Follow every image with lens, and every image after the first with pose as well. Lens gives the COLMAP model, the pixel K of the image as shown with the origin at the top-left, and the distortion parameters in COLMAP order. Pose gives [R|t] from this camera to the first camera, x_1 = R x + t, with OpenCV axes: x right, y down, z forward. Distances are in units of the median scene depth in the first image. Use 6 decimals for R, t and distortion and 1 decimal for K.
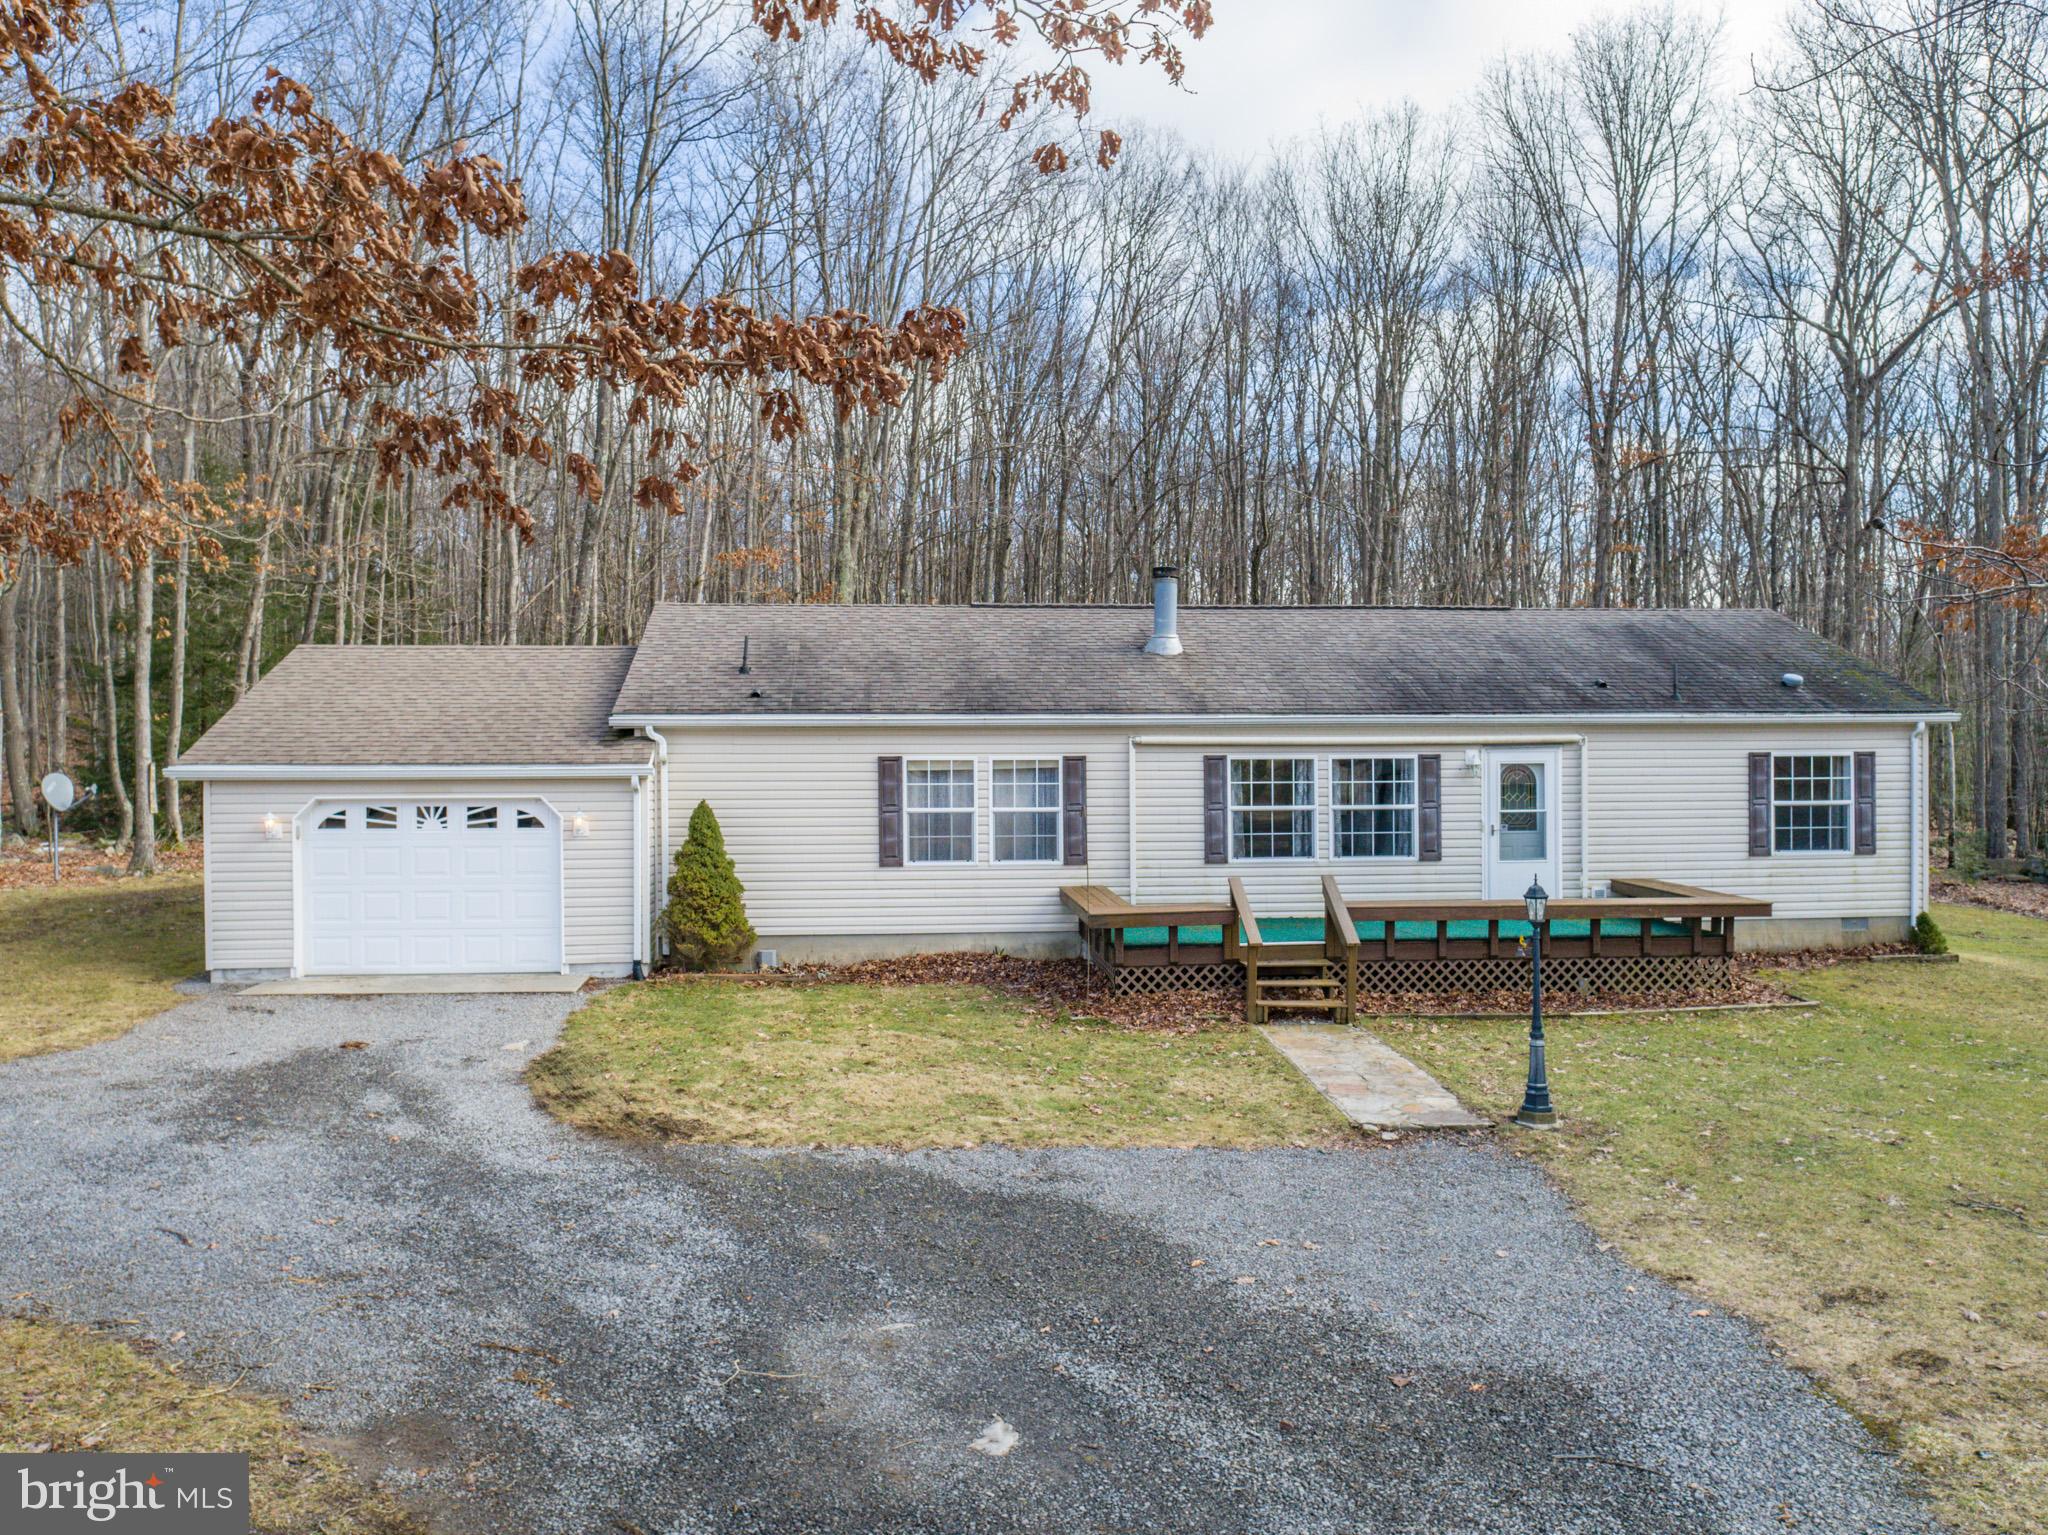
lens RADIAL K [[1464.5, 0, 1007.9], [0, 1464.5, 750.9], [0, 0, 1]] dist [-0.008659, -0.000180]
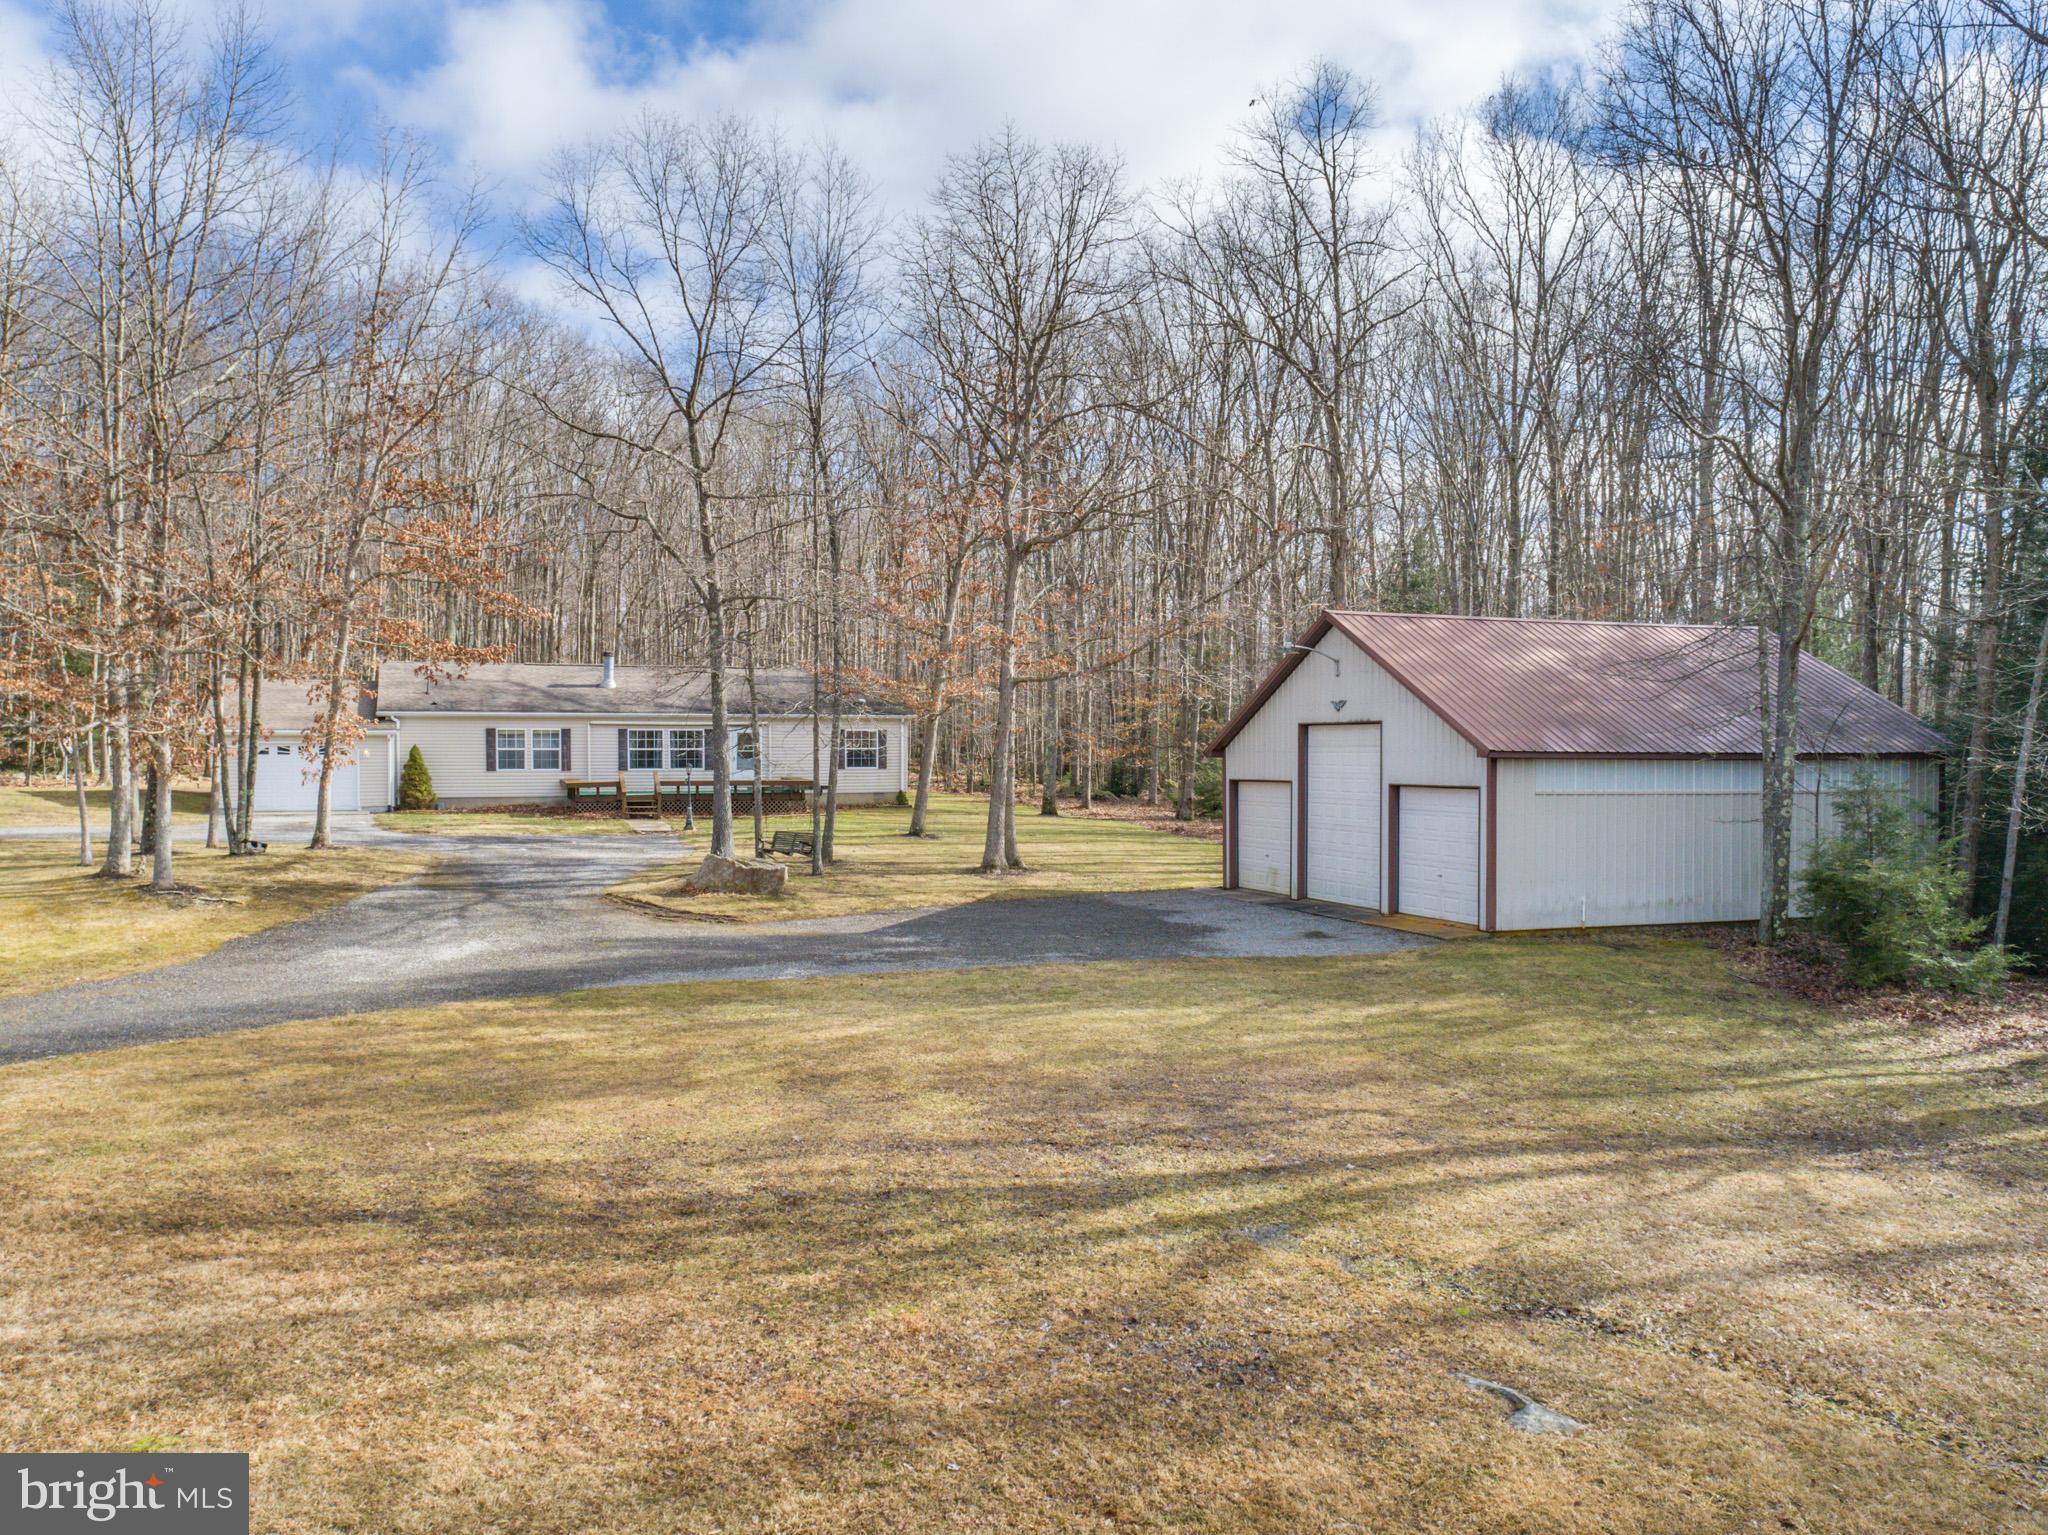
lens RADIAL K [[1564.9, 0, 1024.0], [0, 1564.9, 767.5], [0, 0, 1]] dist [-0.008990, 0.001729]
pose [[0.964209, -0.001036, 0.265142, 0.094369], [-0.001023, 0.999970, 0.007630, 0.050508], [-0.265142, -0.007629, 0.964179, -1.889274]]
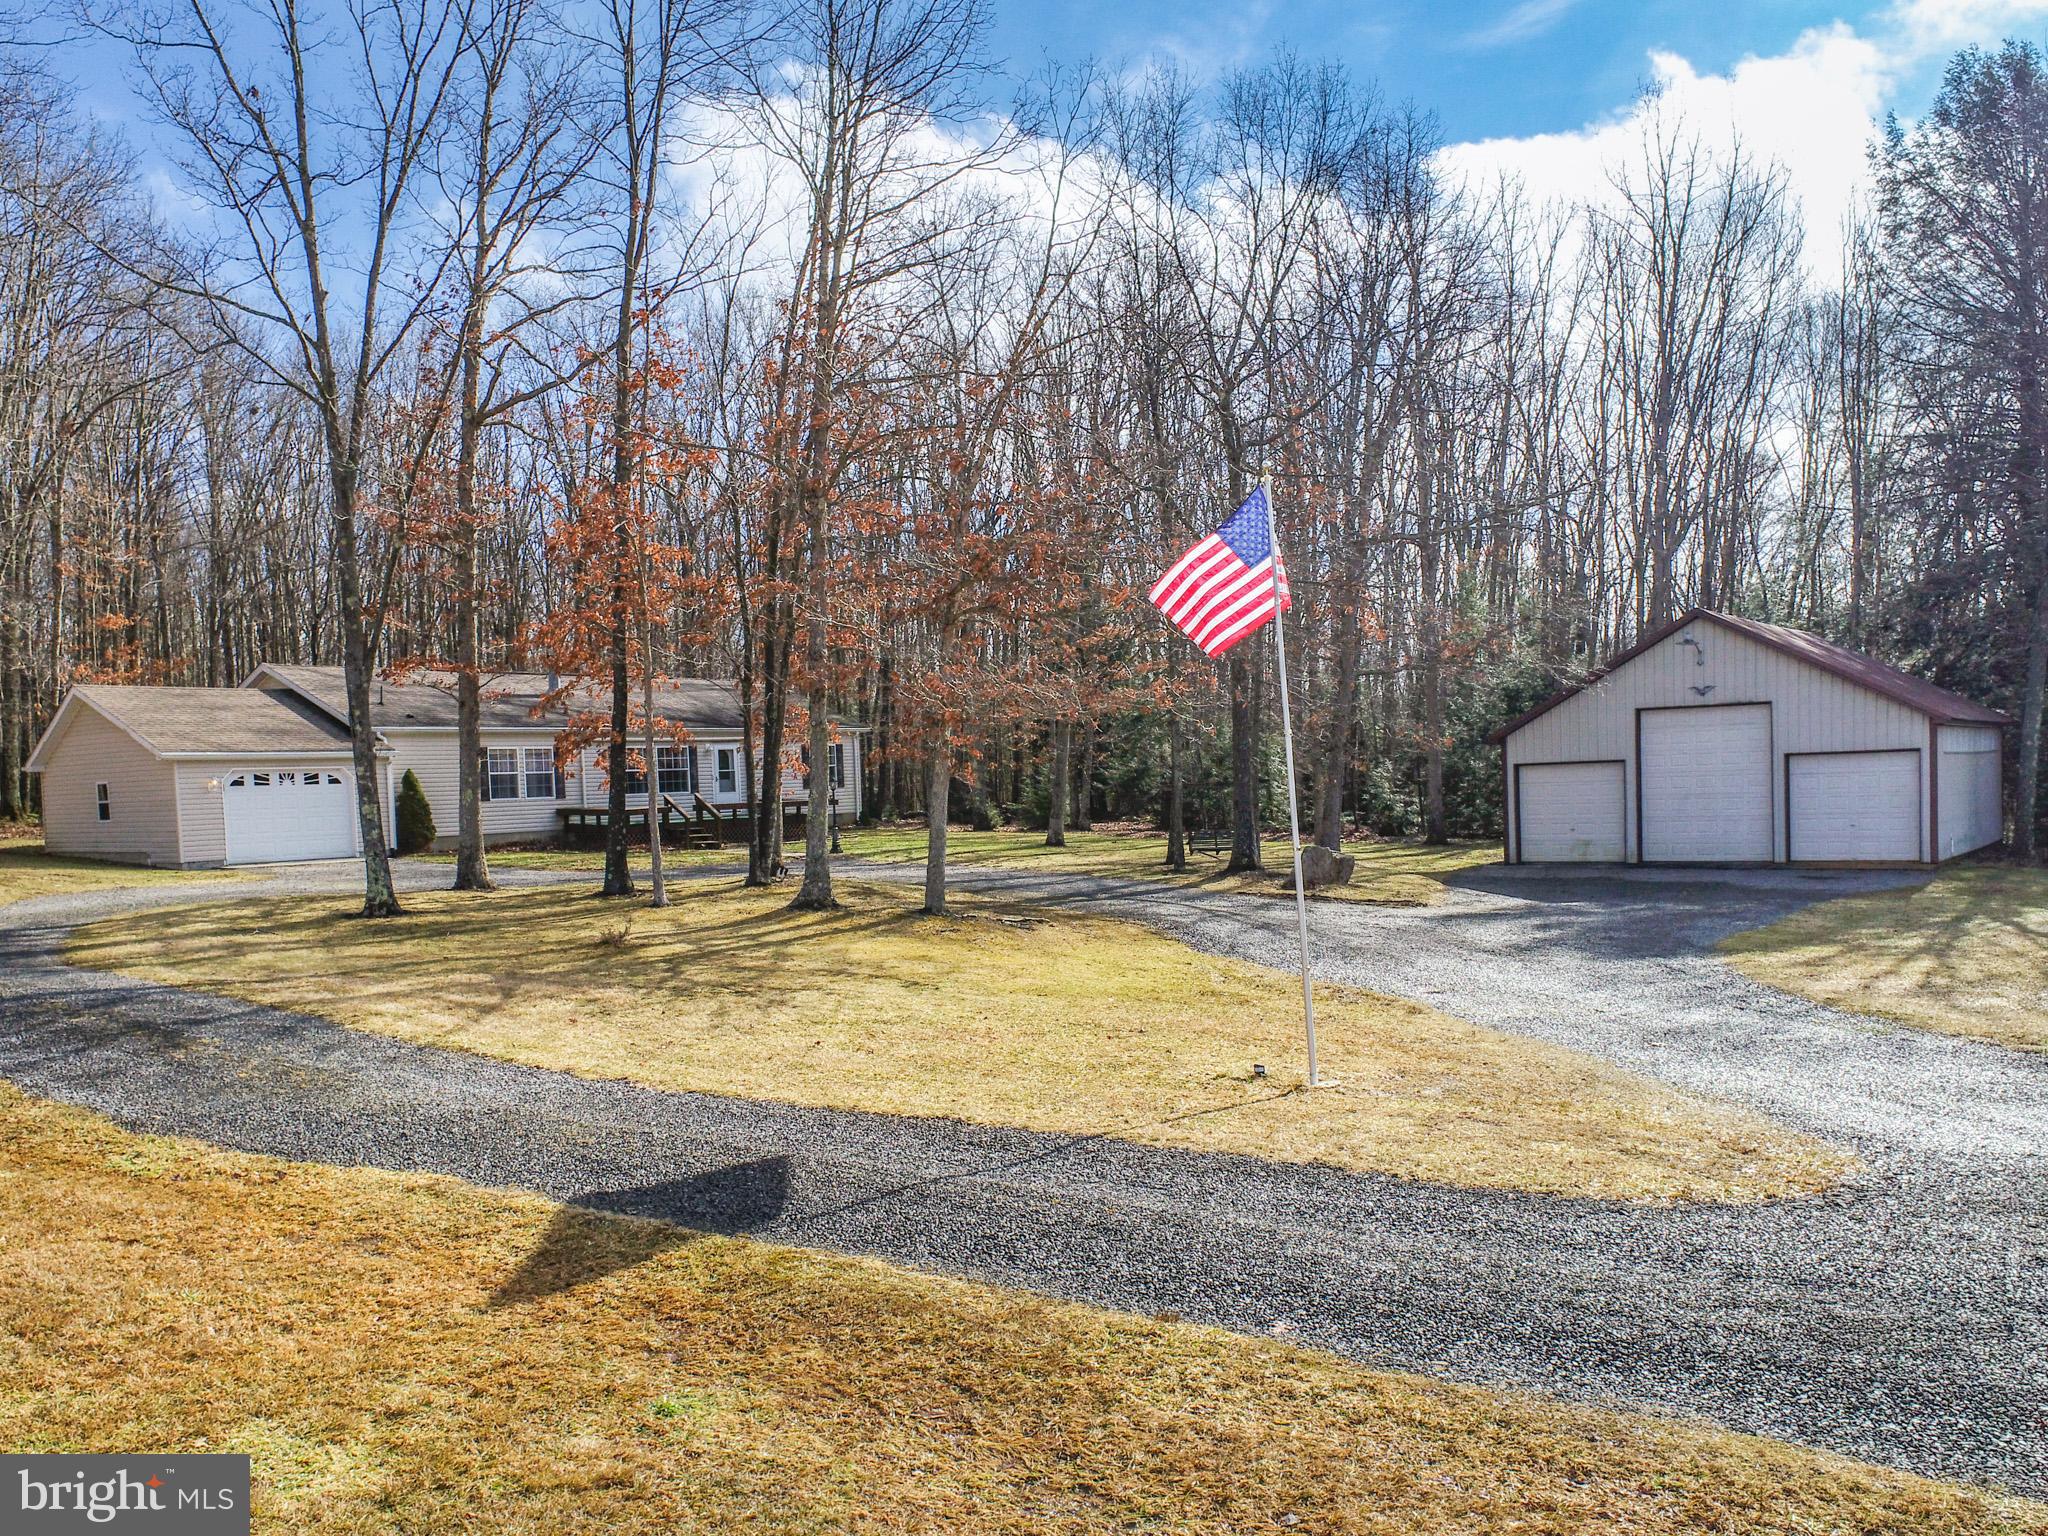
lens RADIAL K [[1613.6, 0, 1028.5], [0, 1613.6, 869.1], [0, 0, 1]] dist [-0.003656, -0.000802]
pose [[0.678802, -0.063432, 0.731577, -1.218802], [0.036605, 0.997946, 0.052563, 0.082782], [-0.733409, -0.008901, 0.679730, -1.089233]]
